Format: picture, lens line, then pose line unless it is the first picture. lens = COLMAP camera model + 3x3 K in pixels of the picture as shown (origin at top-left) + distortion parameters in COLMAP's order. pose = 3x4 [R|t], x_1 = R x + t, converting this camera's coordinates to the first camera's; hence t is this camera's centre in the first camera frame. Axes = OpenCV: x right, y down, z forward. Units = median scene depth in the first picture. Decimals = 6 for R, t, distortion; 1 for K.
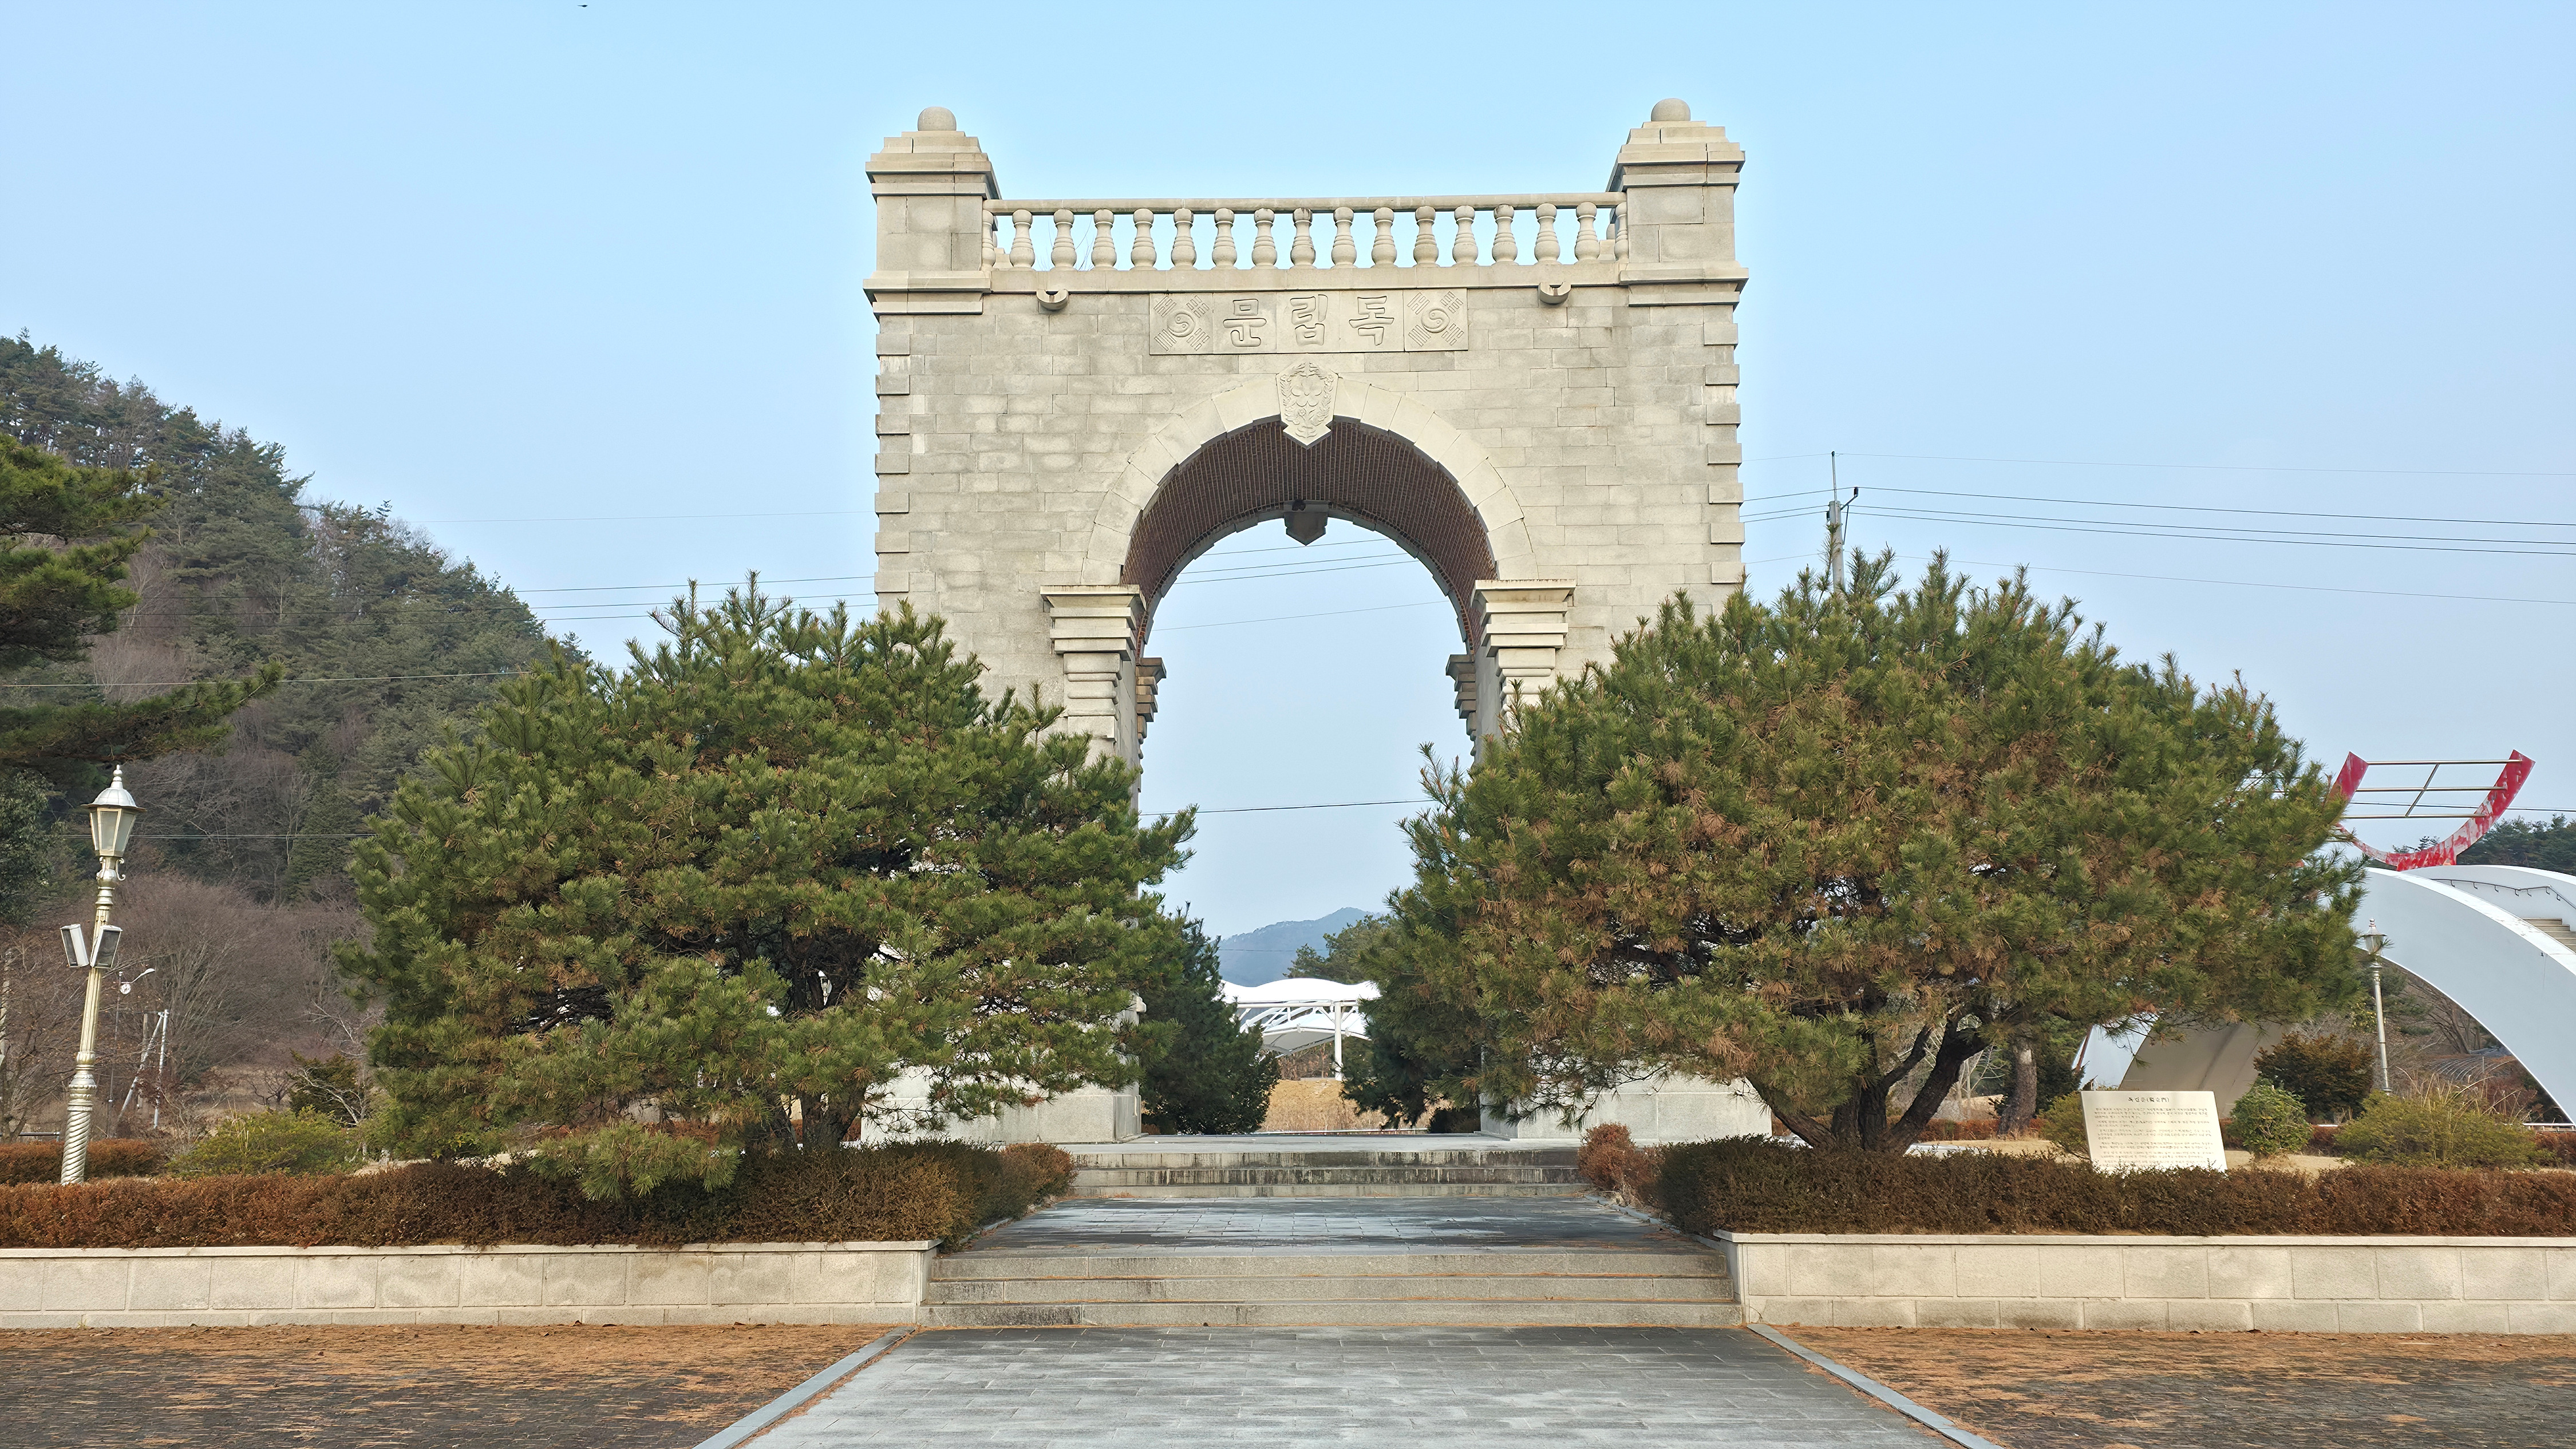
lens RADIAL K [[2605.3, 0, 1329.0], [0, 2605.3, 650.1], [0, 0, 1]] dist [0.070539, -0.151176]
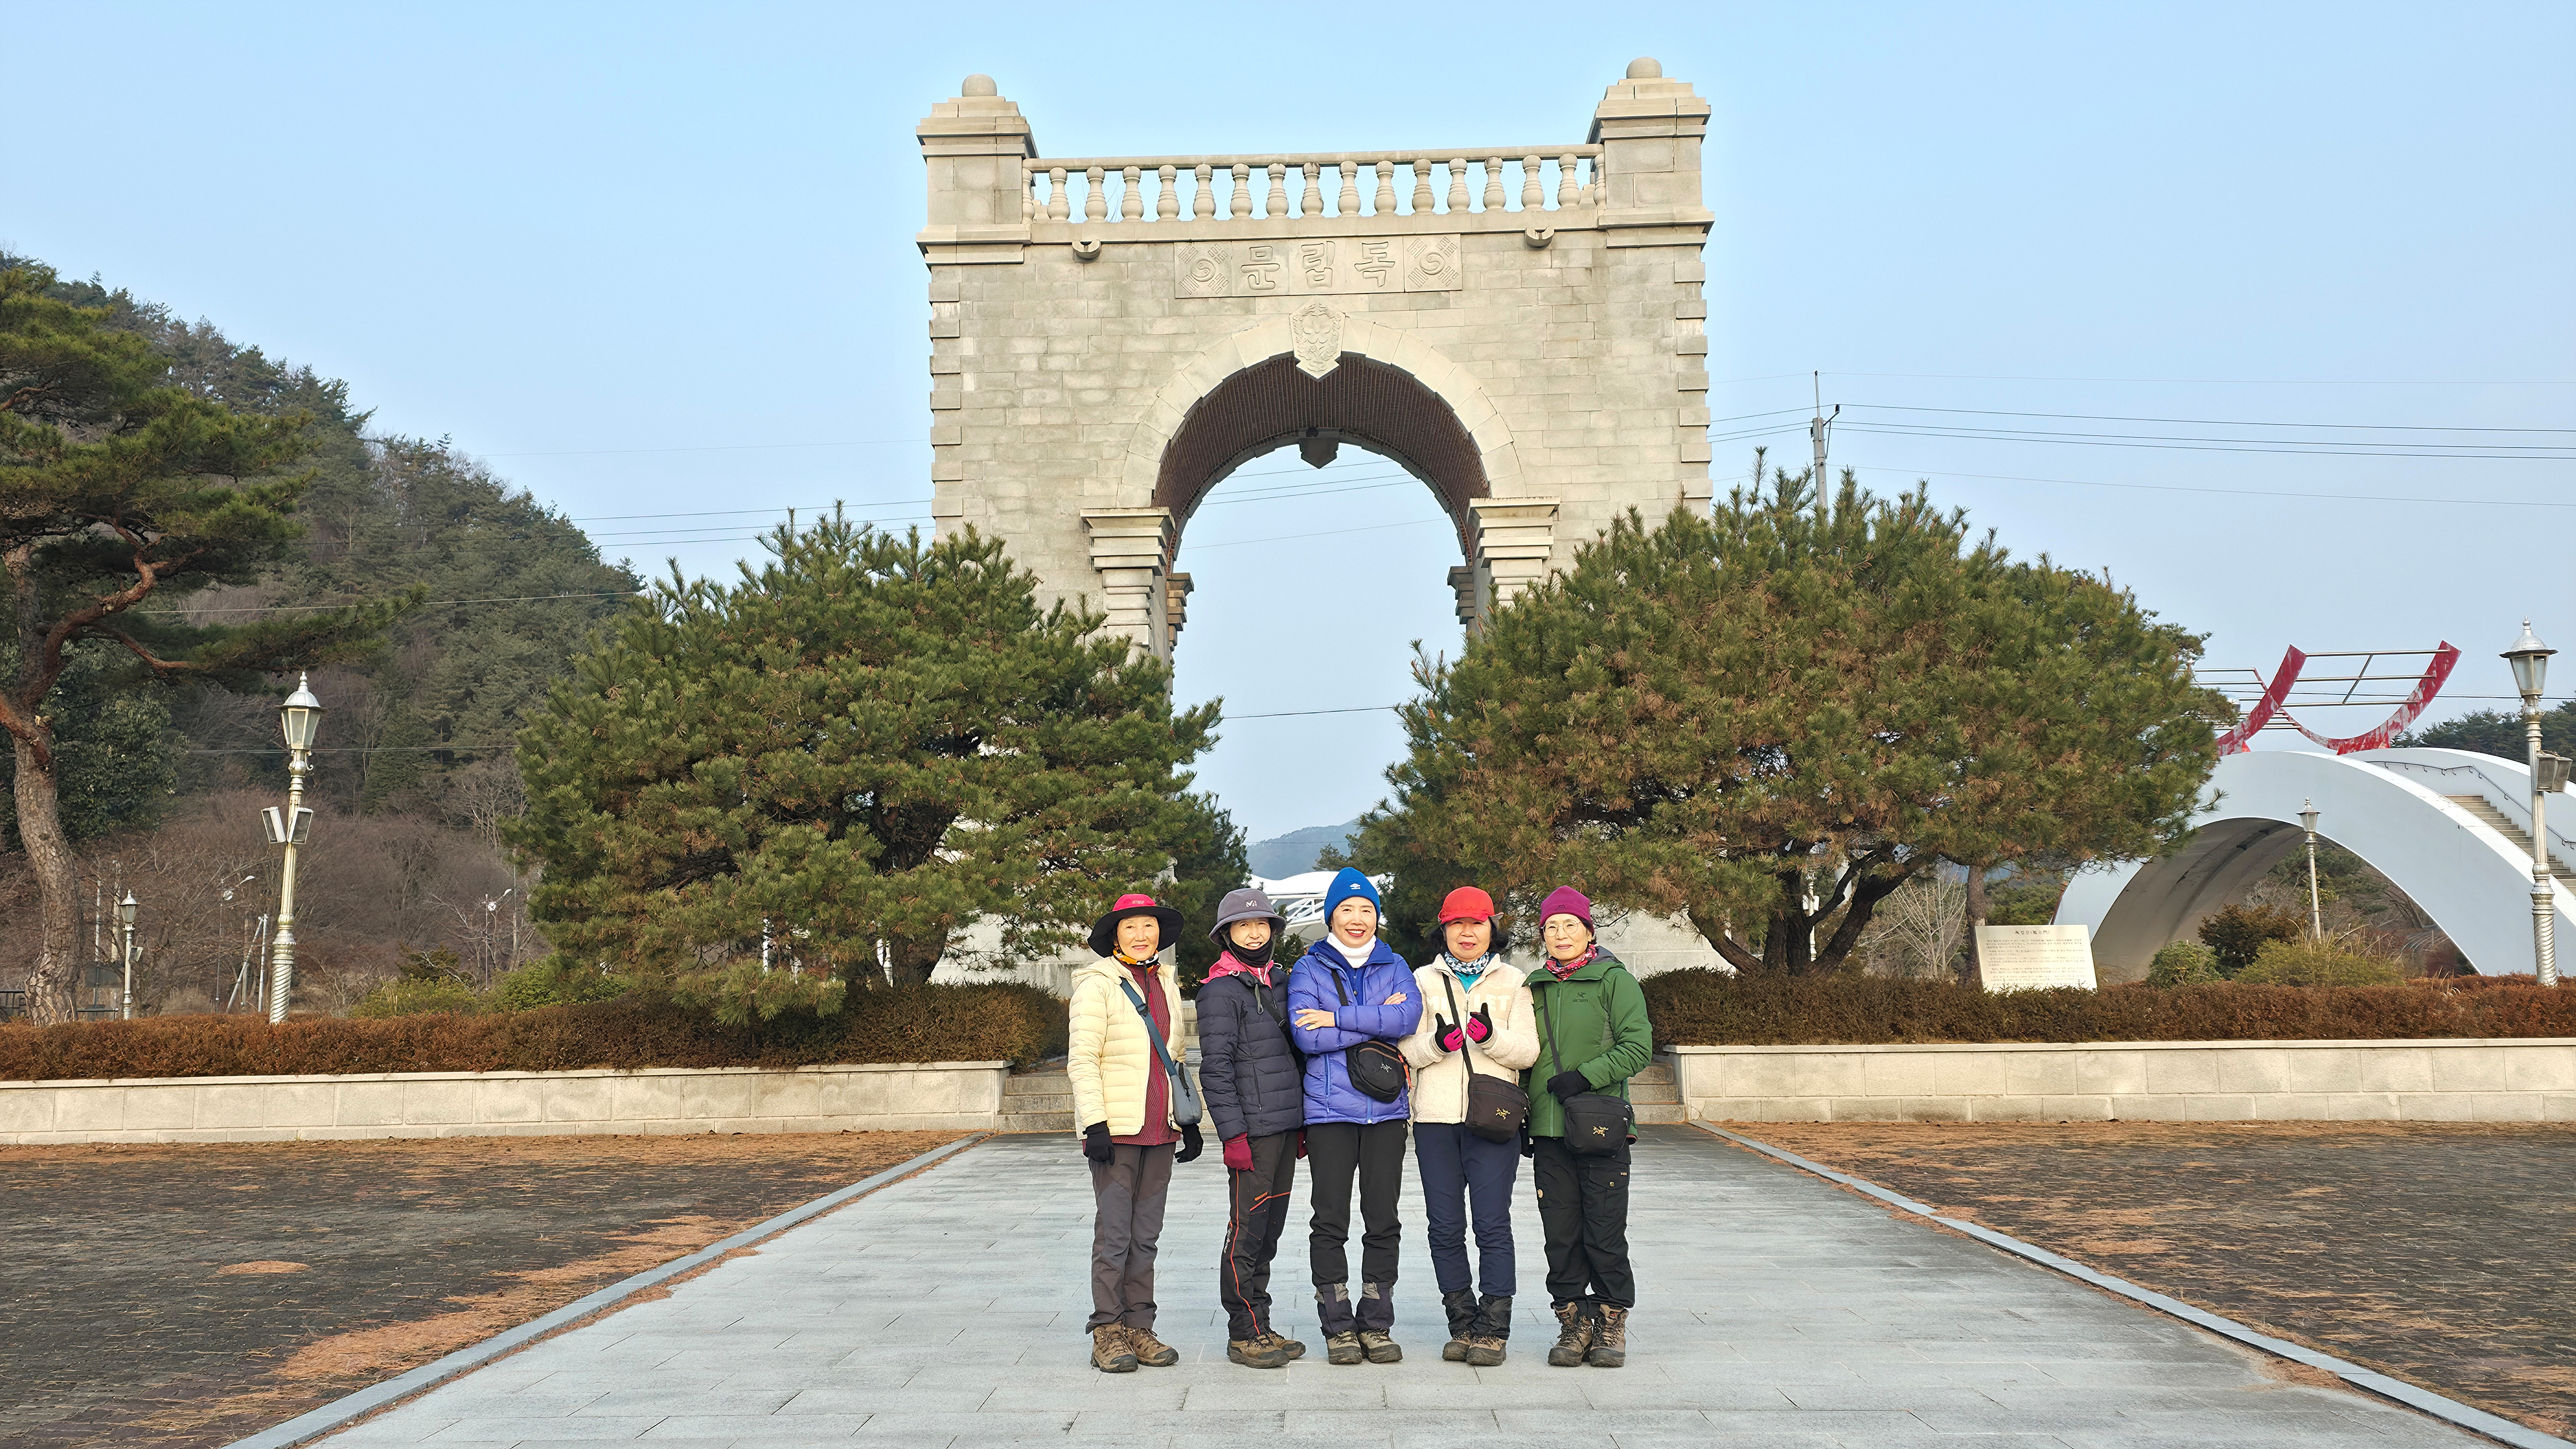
lens RADIAL K [[2491.8, 0, 1295.0], [0, 2491.8, 679.1], [0, 0, 1]] dist [0.117047, -0.253180]
pose [[0.999677, -0.012130, -0.022320, 0.007508], [0.013129, 0.998893, 0.045179, 0.002091], [0.021747, -0.045458, 0.998730, -0.127032]]
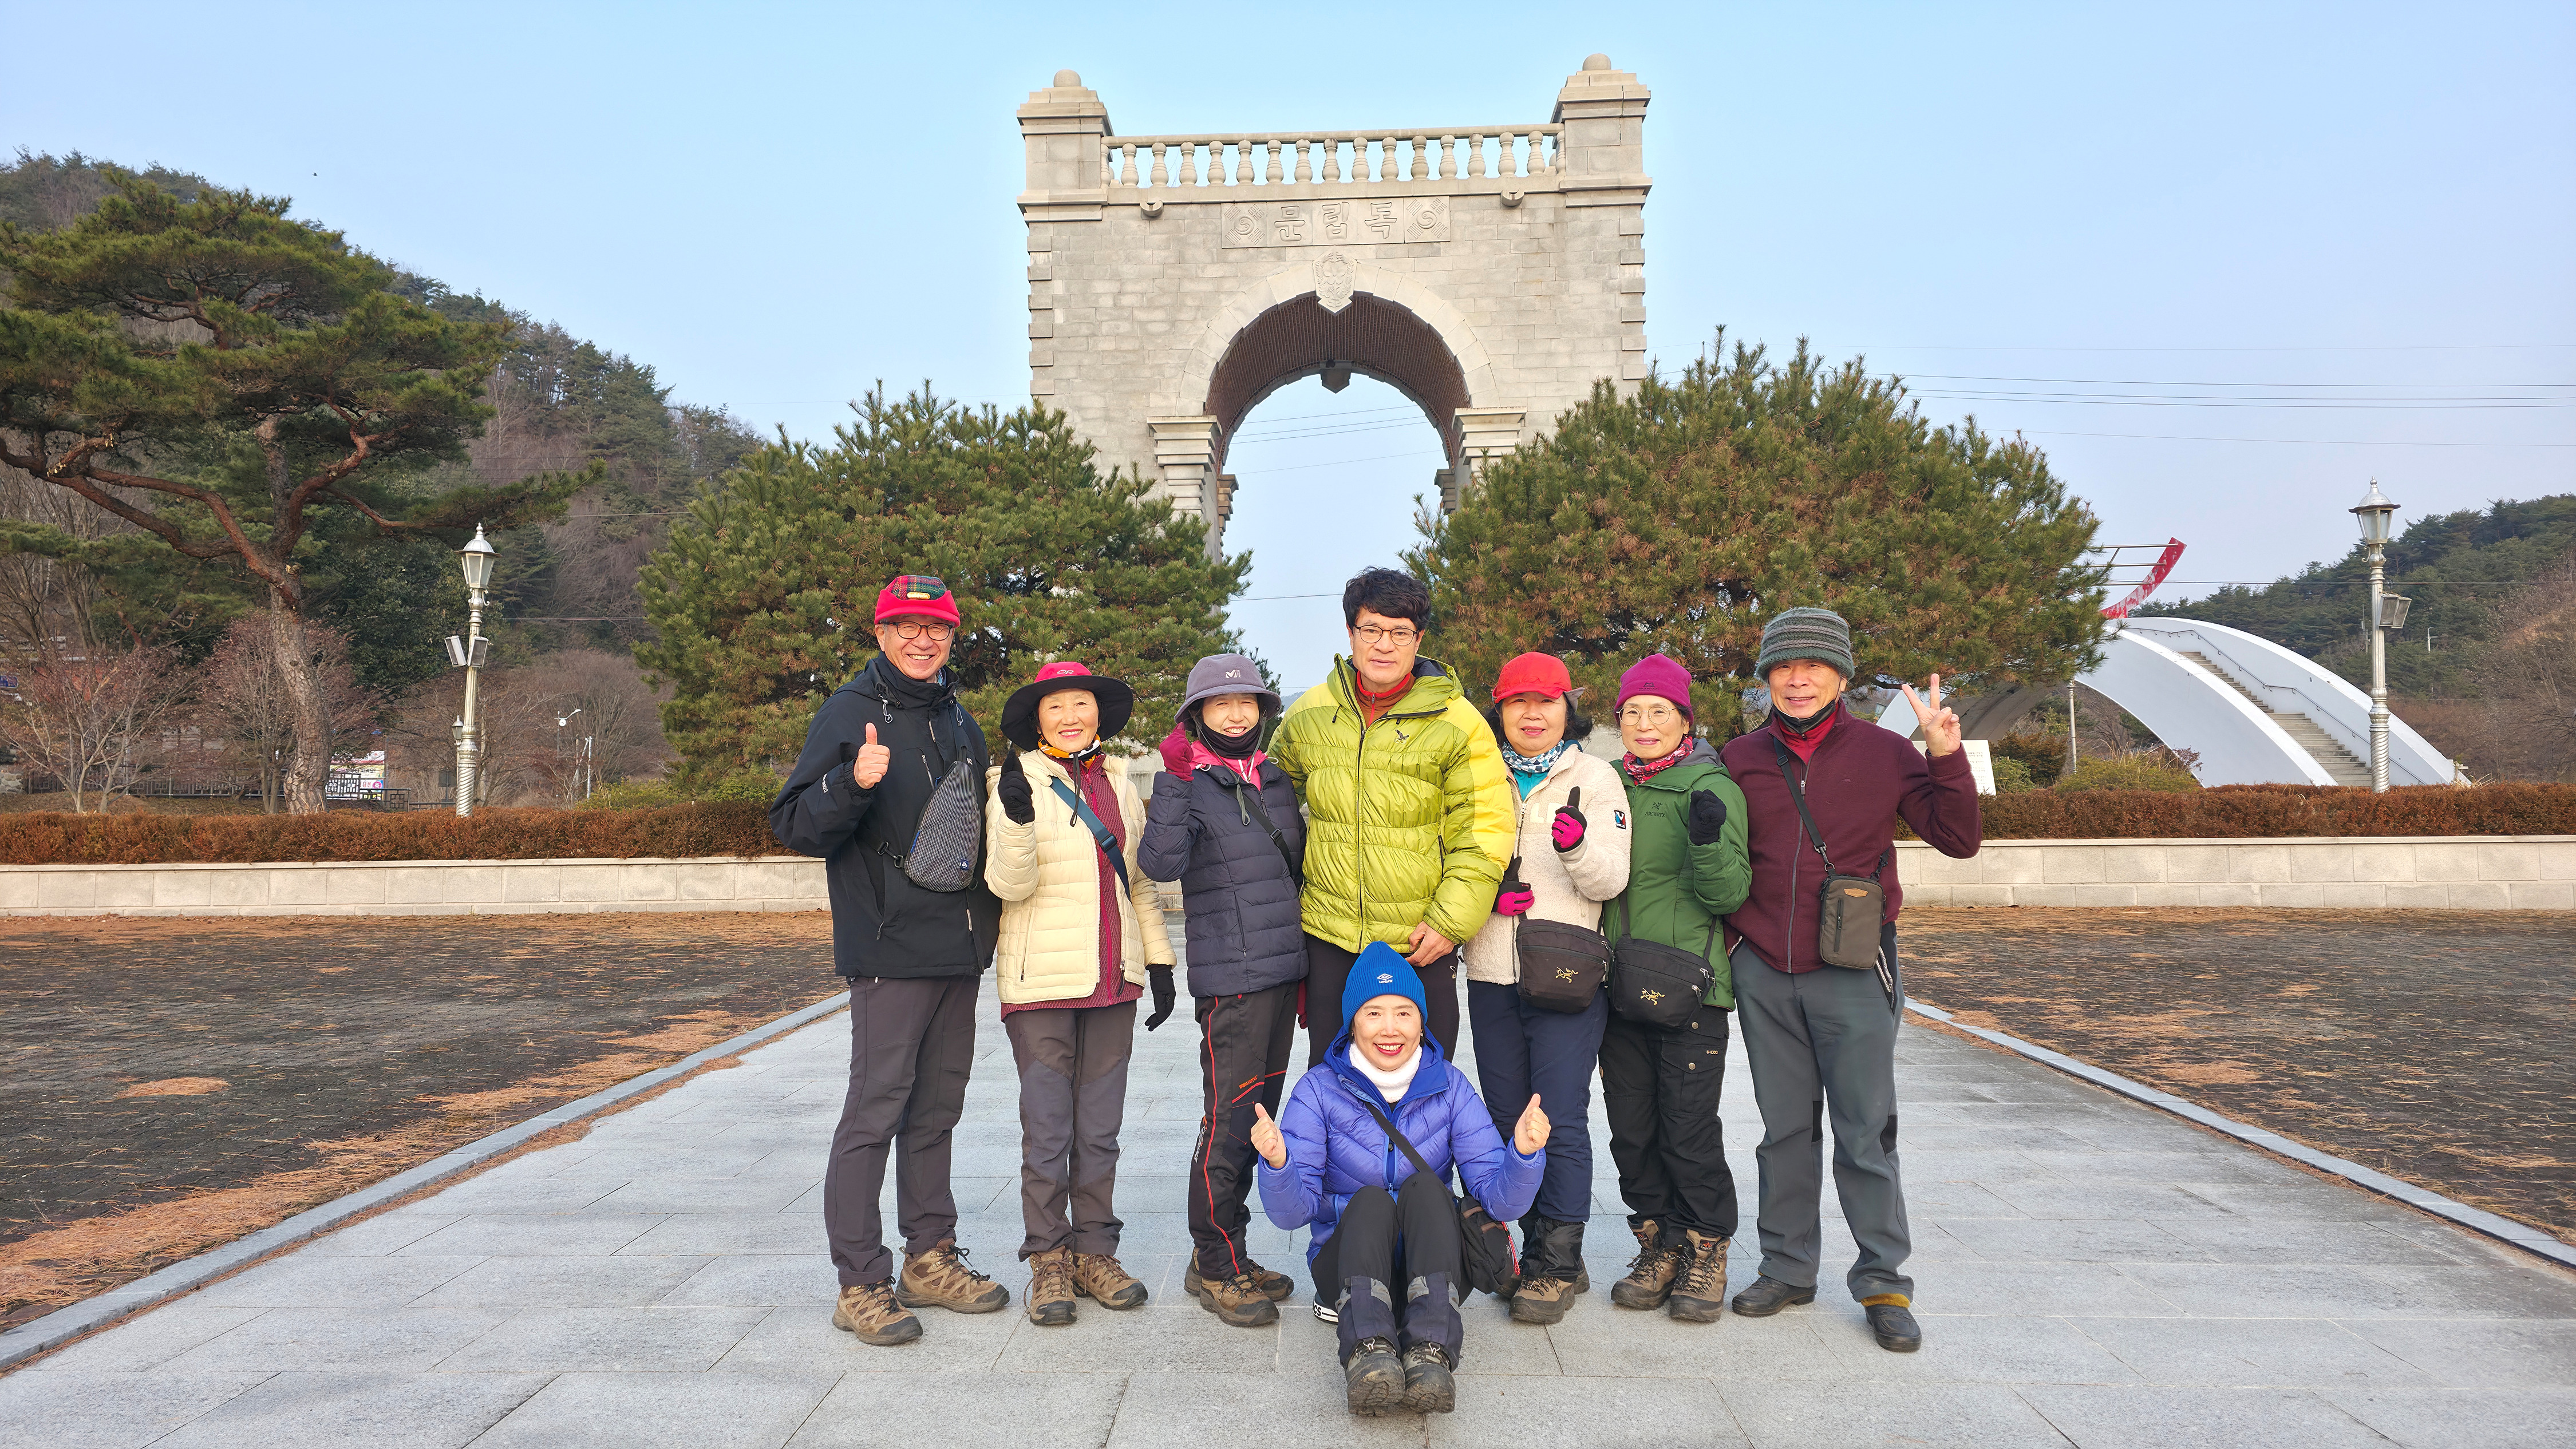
lens RADIAL K [[1744.2, 0, 1335.7], [0, 1744.2, 712.2], [0, 0, 1]] dist [0.001180, 0.000758]
pose [[0.999899, -0.005687, -0.013038, 0.005498], [0.007230, 0.992566, 0.121492, 0.037879], [0.012250, -0.121574, 0.992507, 0.081726]]
